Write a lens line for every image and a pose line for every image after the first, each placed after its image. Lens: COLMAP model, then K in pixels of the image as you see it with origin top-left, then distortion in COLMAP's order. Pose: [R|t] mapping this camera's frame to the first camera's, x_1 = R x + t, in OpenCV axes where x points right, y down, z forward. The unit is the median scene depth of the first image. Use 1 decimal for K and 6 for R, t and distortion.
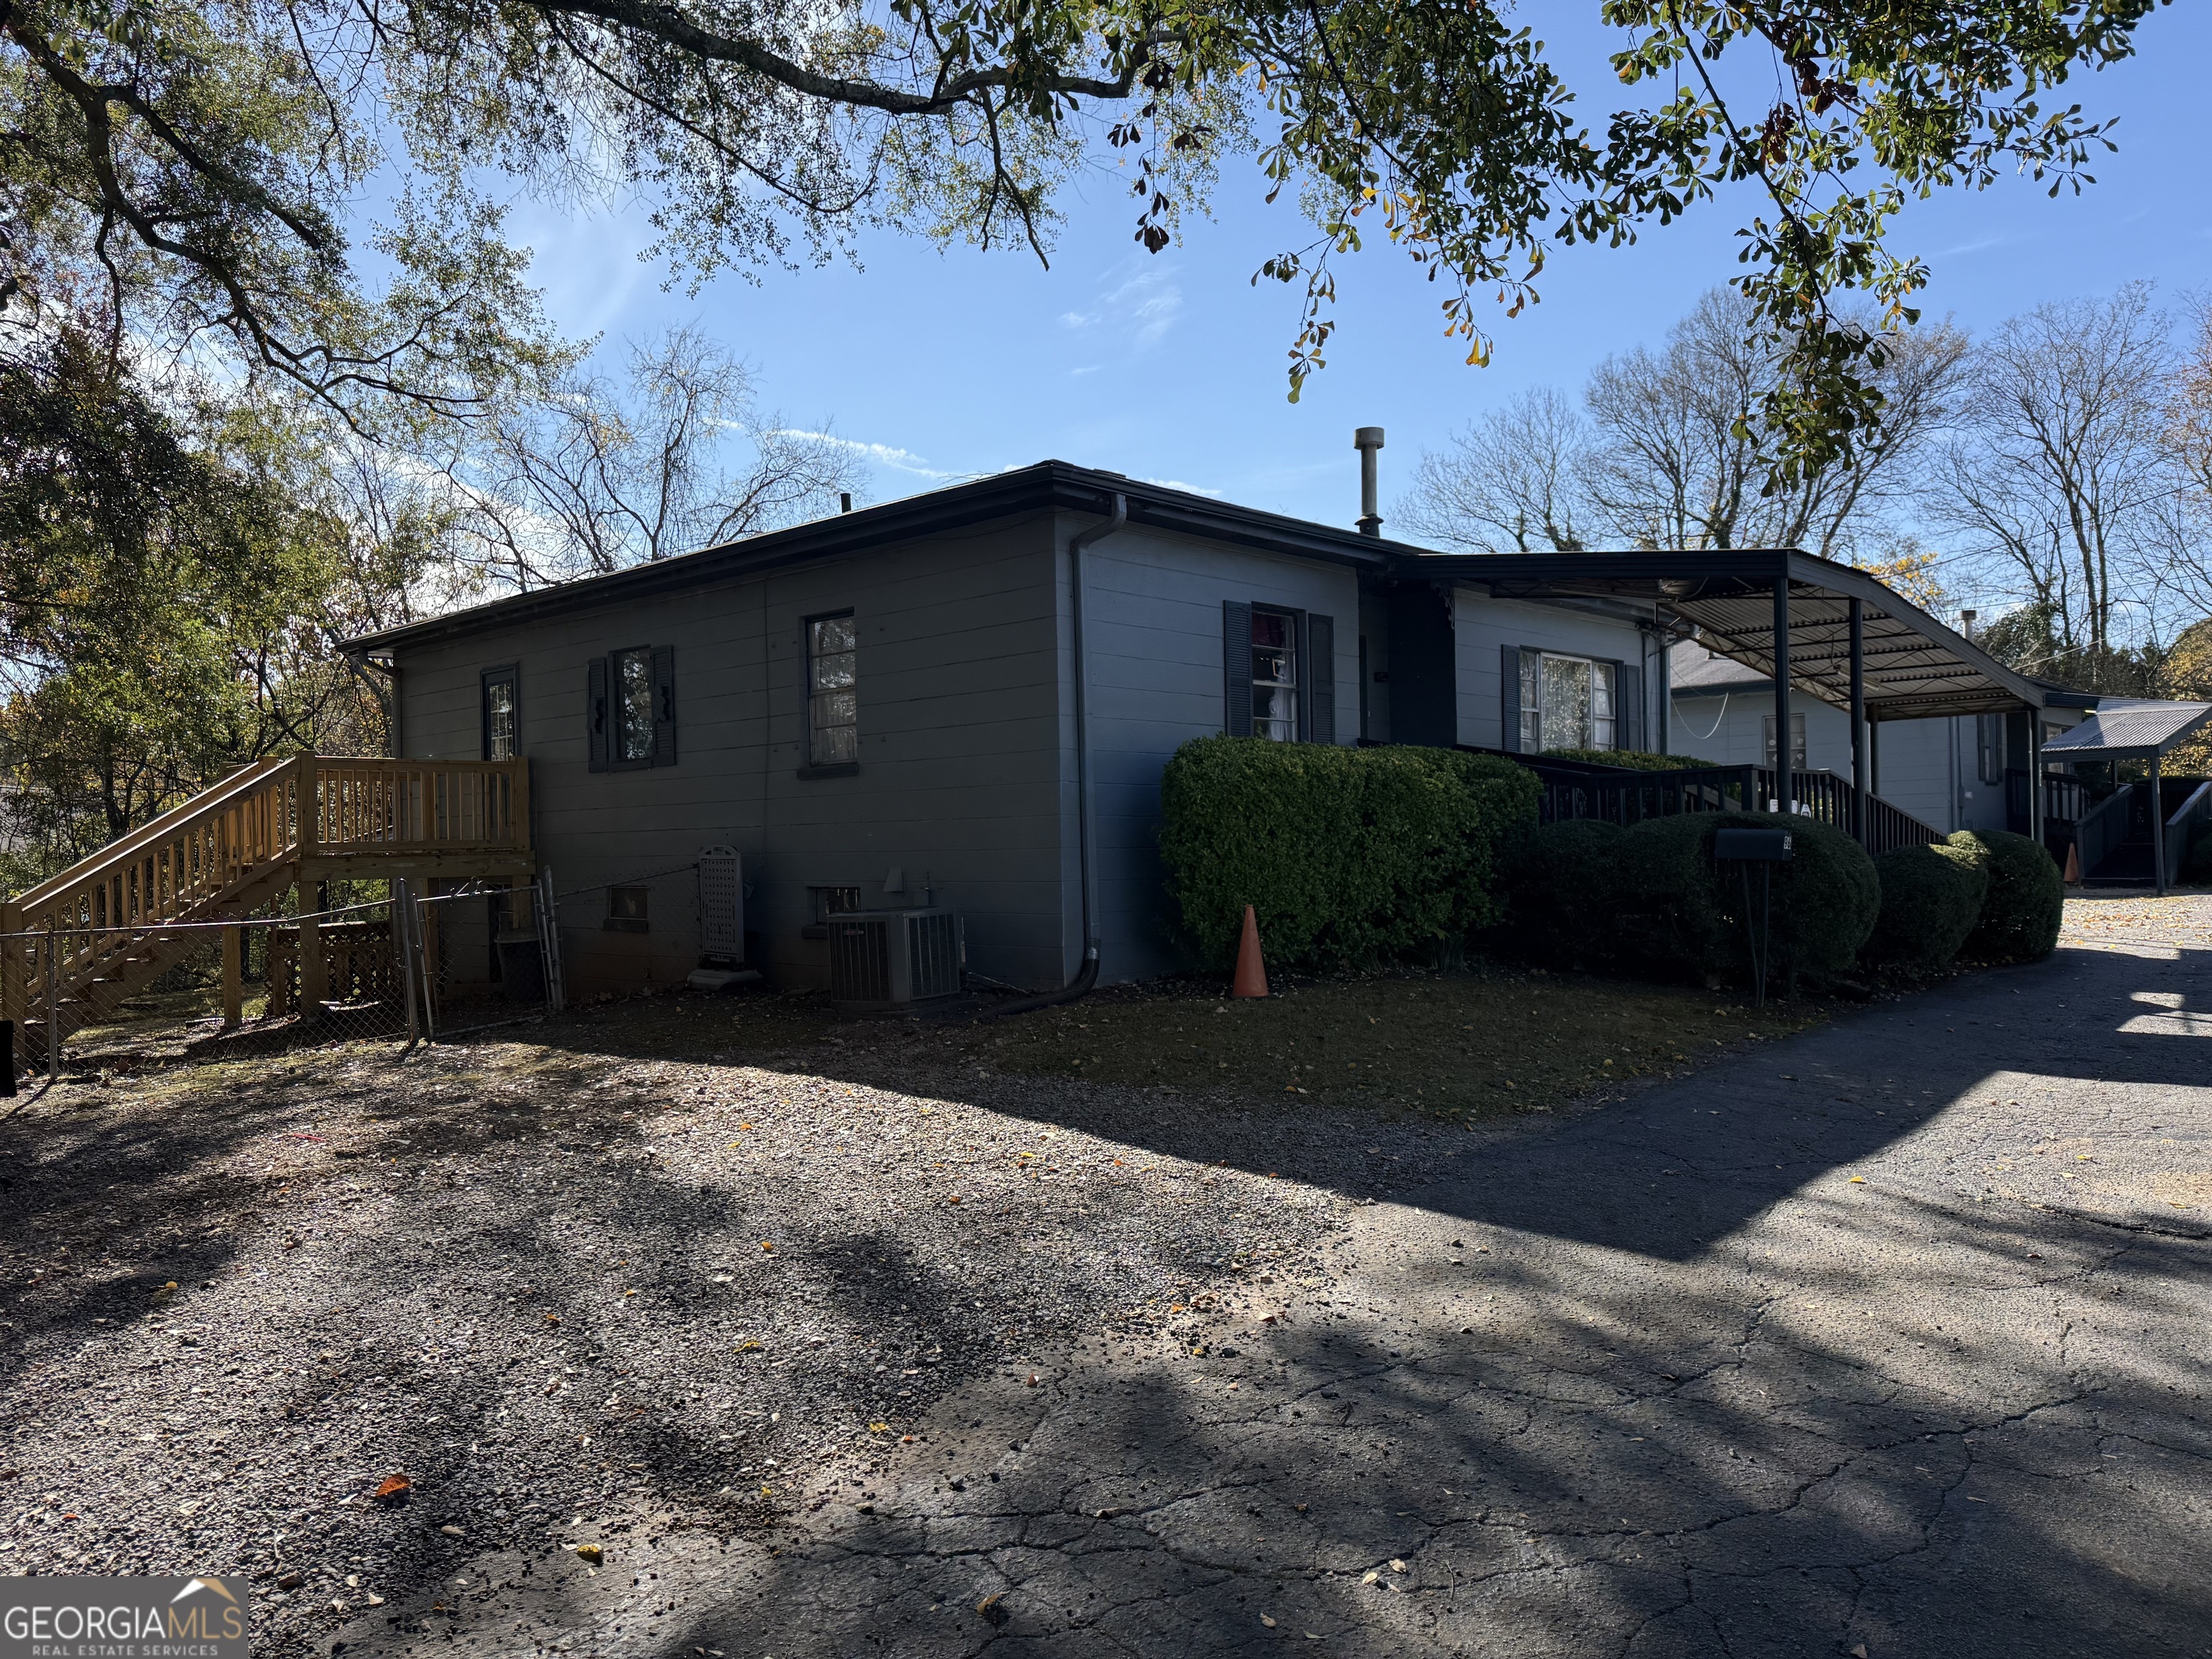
lens RADIAL K [[1536.4, 0, 1060.5], [0, 1536.4, 825.9], [0, 0, 1]] dist [0.233973, -0.371730]
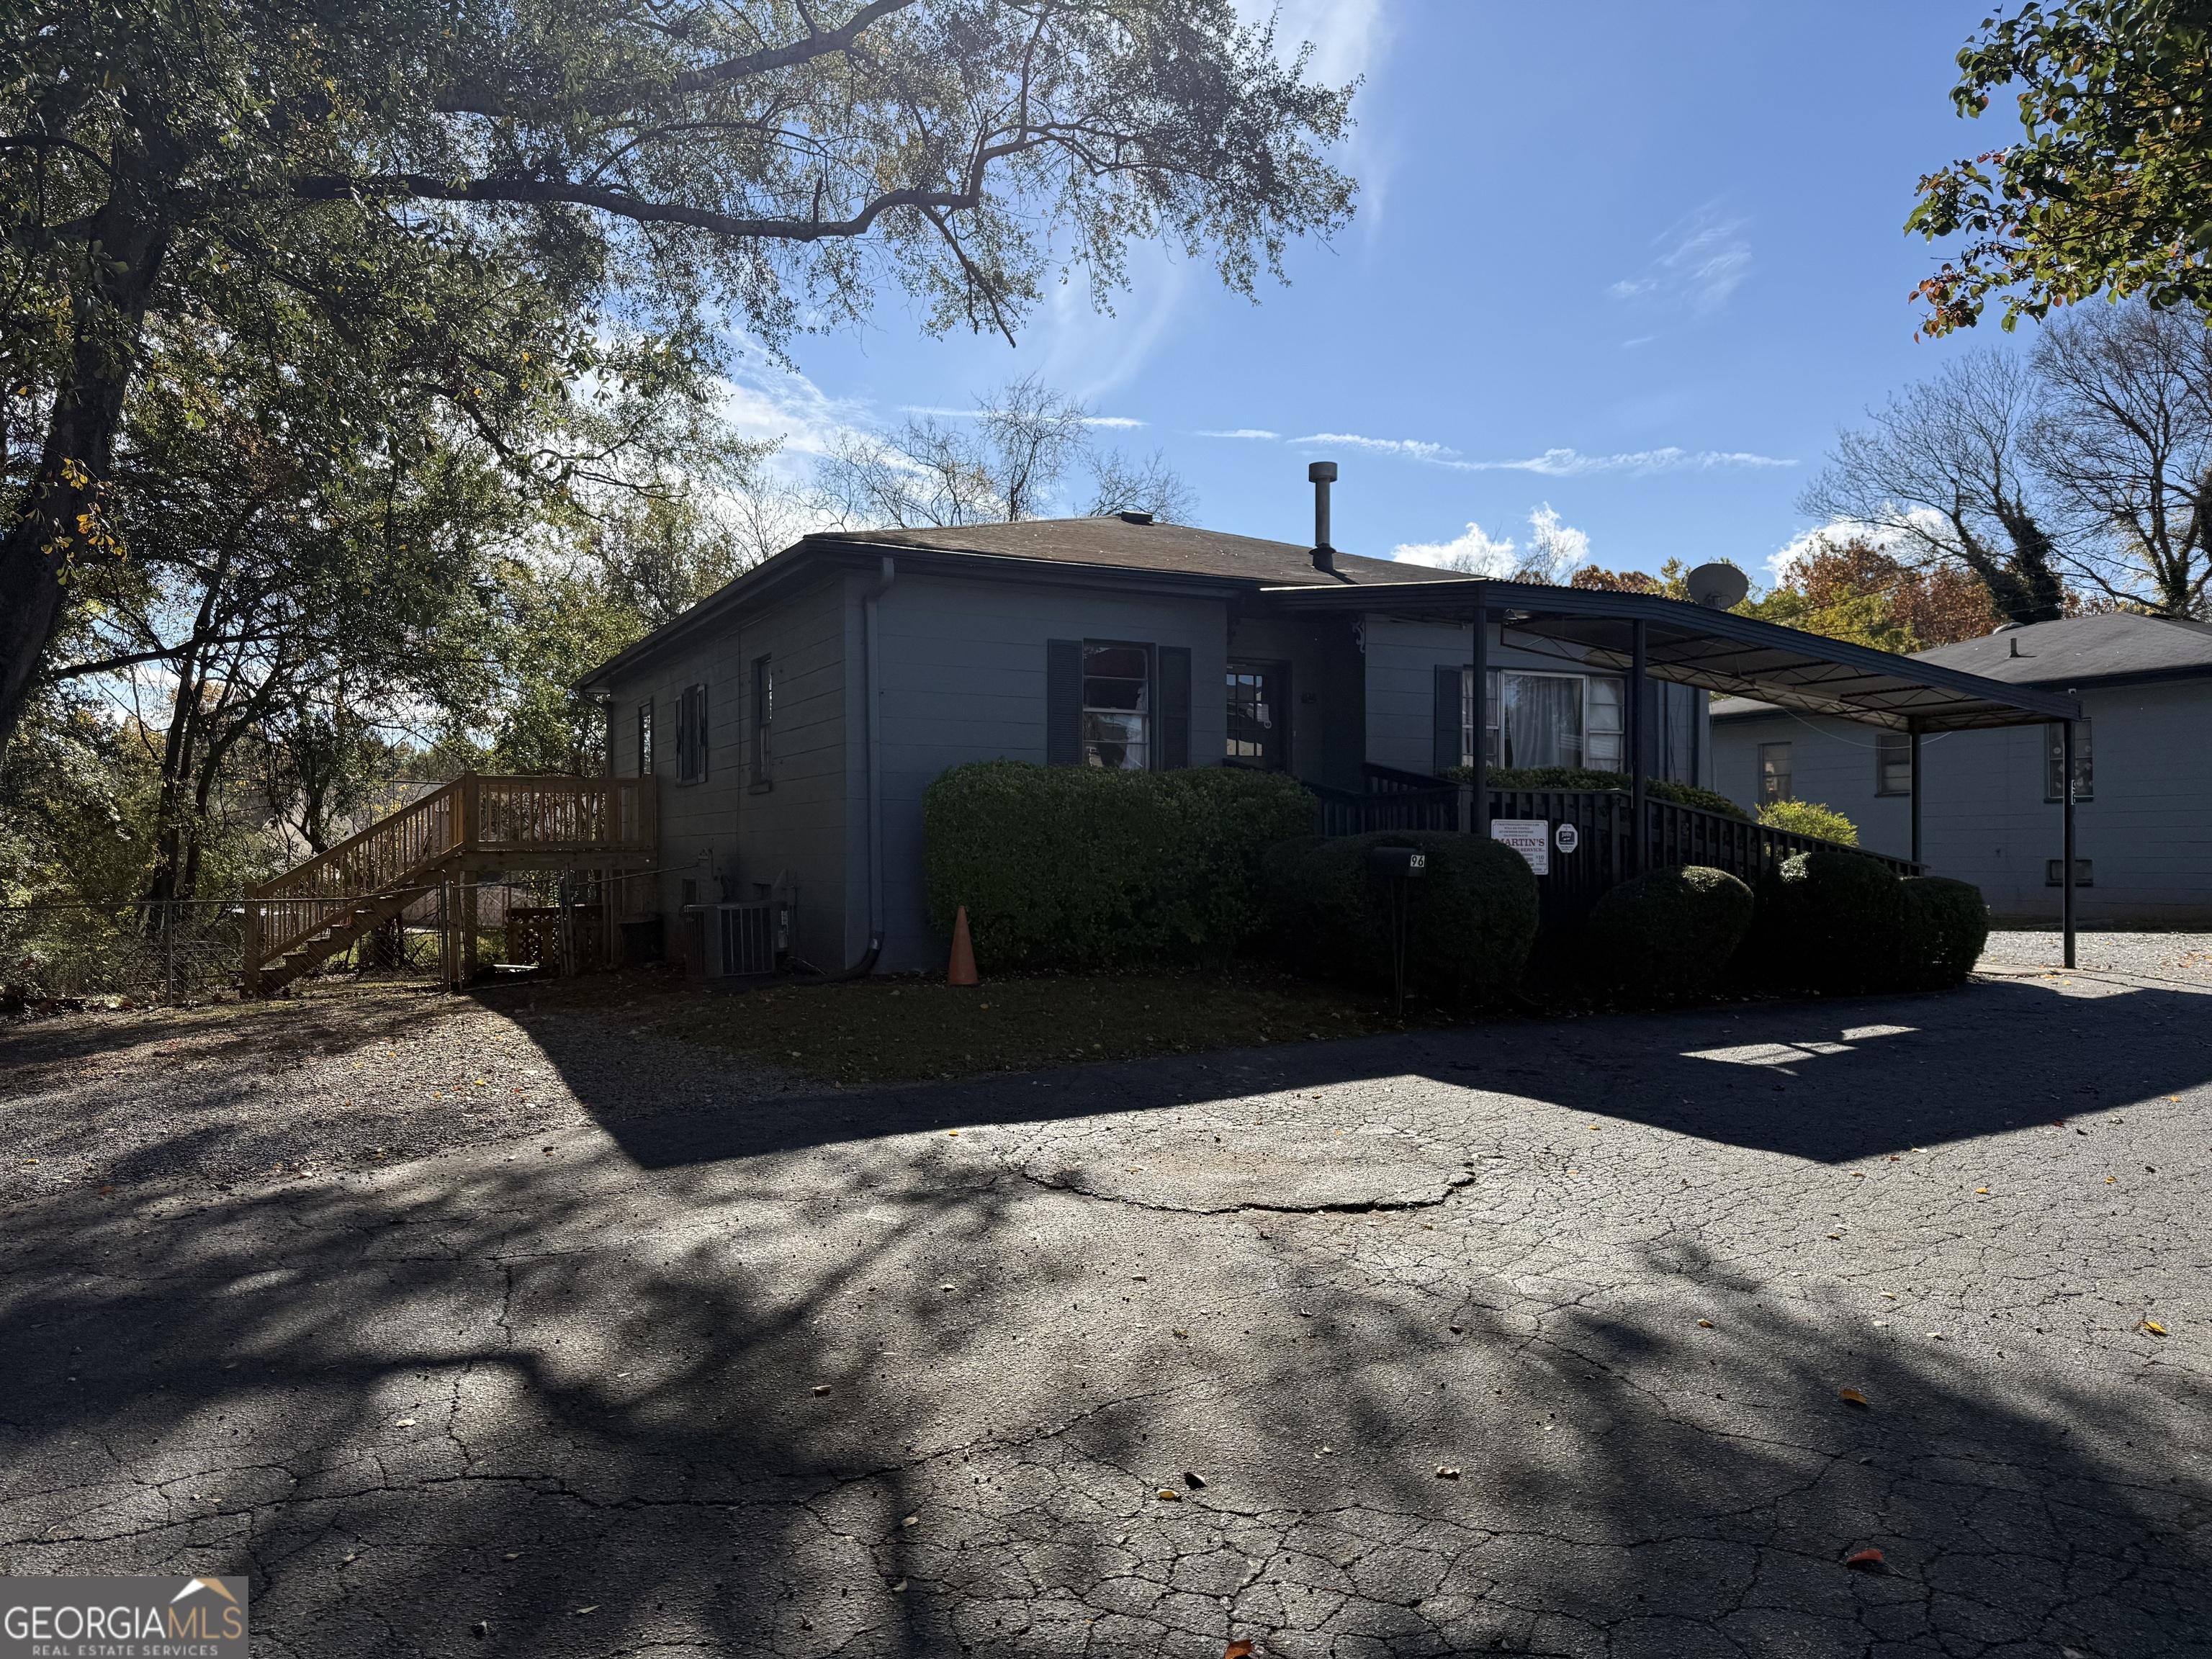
lens RADIAL K [[1536.4, 0, 1060.5], [0, 1536.4, 825.9], [0, 0, 1]] dist [0.233973, -0.371730]
pose [[0.936357, 0.010875, -0.350881, 0.473514], [-0.011348, 0.999935, 0.000708, -0.008967], [0.350866, 0.003318, 0.936420, -0.052654]]
